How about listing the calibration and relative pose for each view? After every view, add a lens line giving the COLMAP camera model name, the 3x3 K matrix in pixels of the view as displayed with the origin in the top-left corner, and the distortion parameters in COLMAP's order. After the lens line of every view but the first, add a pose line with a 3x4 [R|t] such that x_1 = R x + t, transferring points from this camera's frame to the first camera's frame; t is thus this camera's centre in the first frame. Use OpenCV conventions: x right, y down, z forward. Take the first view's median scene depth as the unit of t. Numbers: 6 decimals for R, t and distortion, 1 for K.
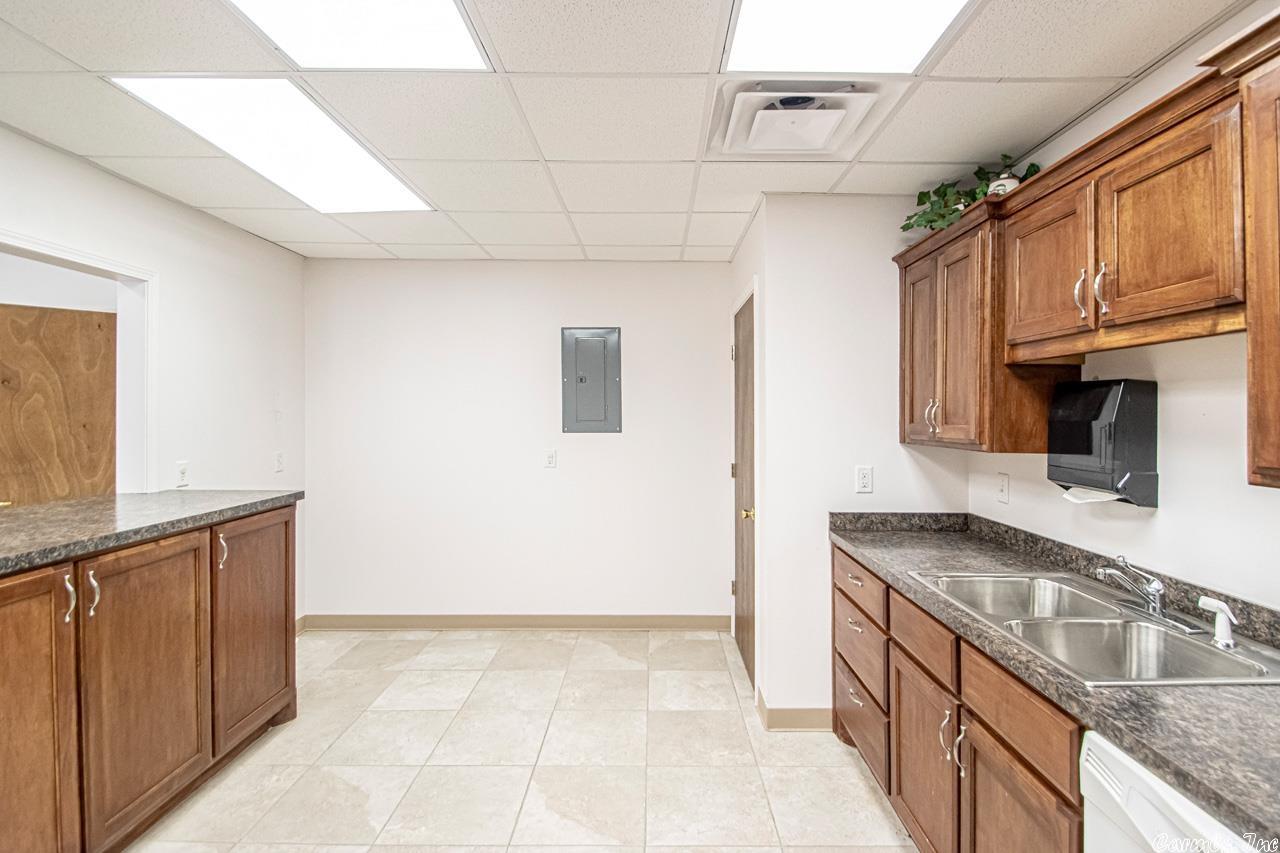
lens RADIAL K [[599.3, 0, 653.6], [0, 599.3, 411.3], [0, 0, 1]] dist [0.015697, -0.017060]
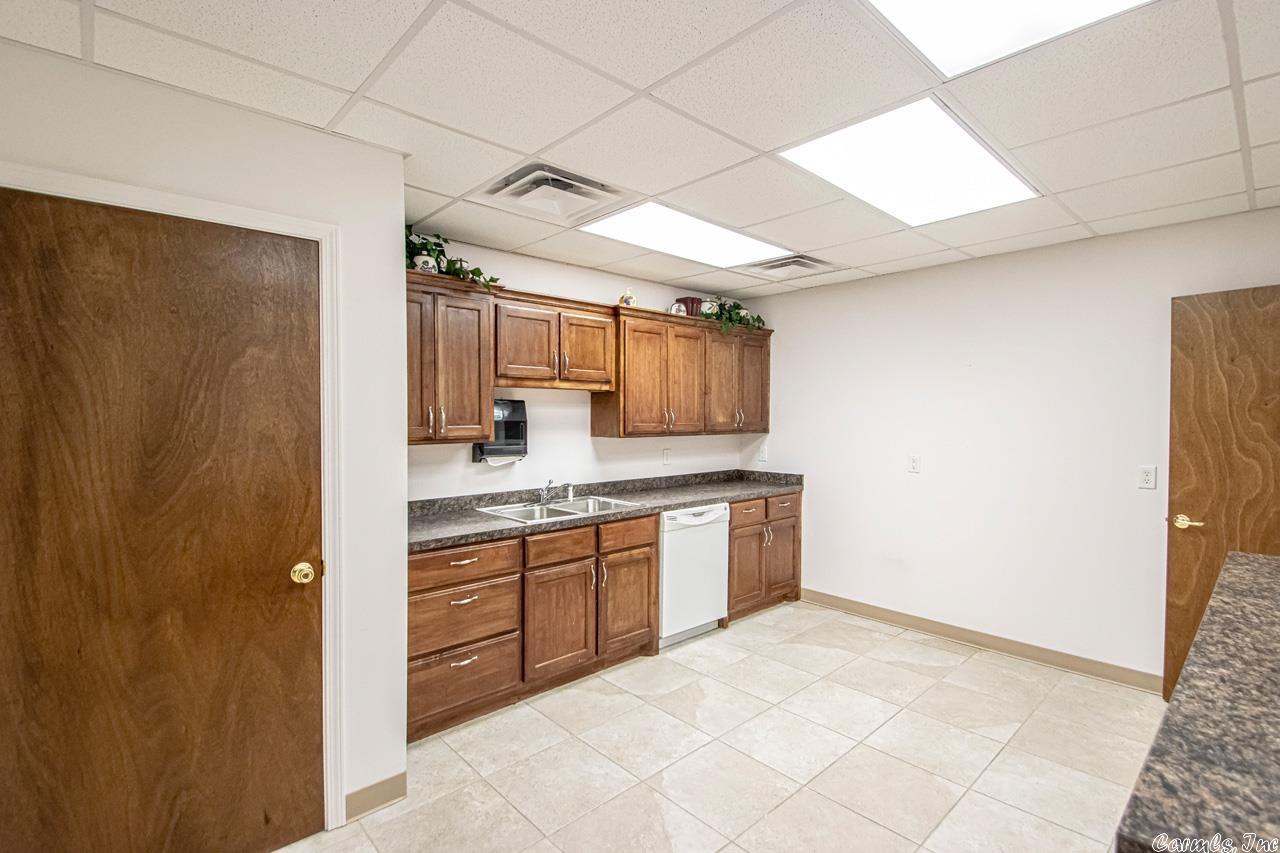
lens RADIAL K [[599.3, 0, 646.3], [0, 599.3, 427.2], [0, 0, 1]] dist [0.015697, -0.017060]
pose [[-0.685151, -0.023514, 0.728022, -0.662782], [-0.005811, 0.999623, 0.026817, -0.011600], [-0.728378, 0.014143, -0.685029, 1.360179]]
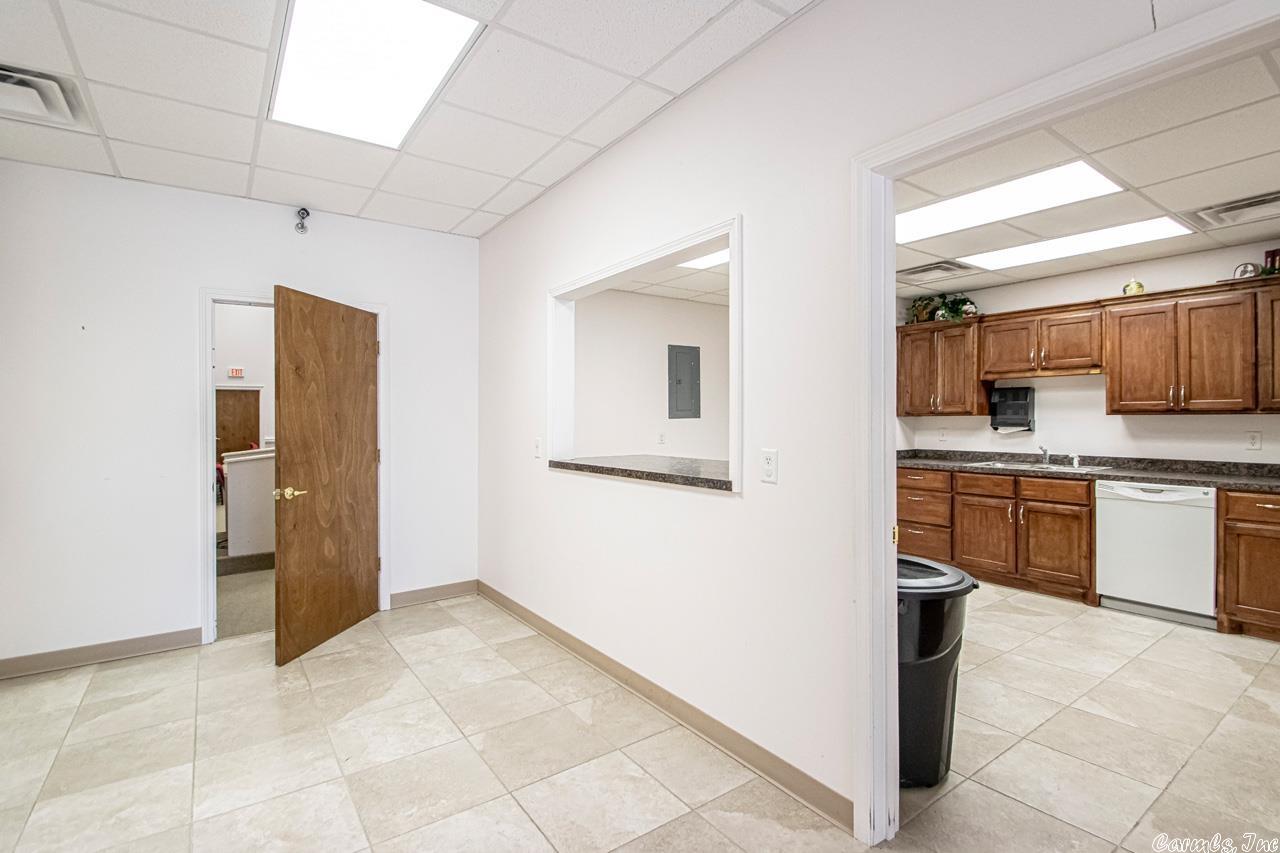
lens RADIAL K [[599.3, 0, 631.7], [0, 599.3, 418.2], [0, 0, 1]] dist [0.015697, -0.017060]
pose [[0.820416, -0.011053, 0.571660, -1.543440], [0.010264, 0.999937, 0.004602, 0.040813], [-0.571675, 0.002092, 0.820478, -0.172295]]
